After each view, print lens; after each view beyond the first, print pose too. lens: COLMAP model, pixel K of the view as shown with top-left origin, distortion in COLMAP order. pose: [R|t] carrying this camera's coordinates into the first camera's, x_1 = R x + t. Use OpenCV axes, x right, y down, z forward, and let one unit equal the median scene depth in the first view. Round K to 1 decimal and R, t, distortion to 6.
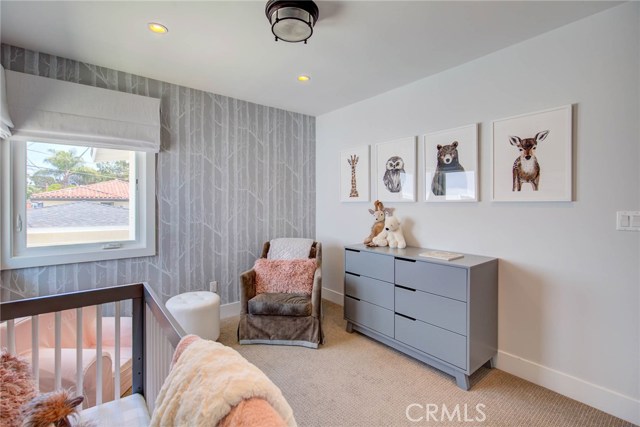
lens RADIAL K [[292.9, 0, 318.7], [0, 292.9, 208.9], [0, 0, 1]] dist [0.002404, 0.001068]
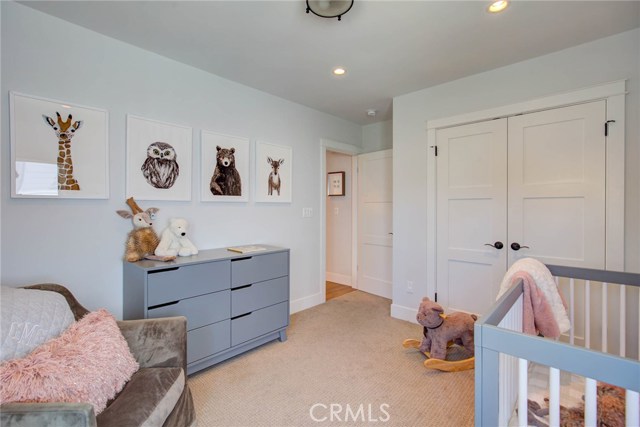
lens RADIAL K [[292.9, 0, 320.3], [0, 292.9, 206.9], [0, 0, 1]] dist [0.002404, 0.001068]
pose [[-0.151945, -0.011246, 0.988325, -0.601553], [0.006977, 0.999898, 0.012450, -0.013679], [-0.988364, 0.008787, -0.151851, 0.724769]]
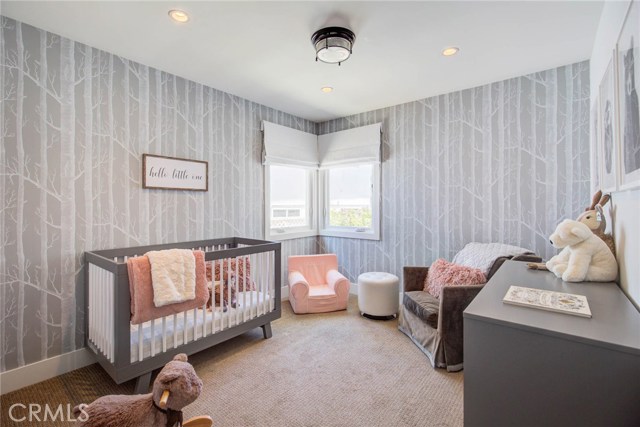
lens RADIAL K [[292.9, 0, 318.7], [0, 292.9, 209.4], [0, 0, 1]] dist [0.002404, 0.001068]
pose [[0.217444, 0.019472, -0.975879, 0.664128], [-0.008703, 0.999800, 0.018010, -0.004113], [0.976034, 0.004577, 0.217570, 0.421704]]
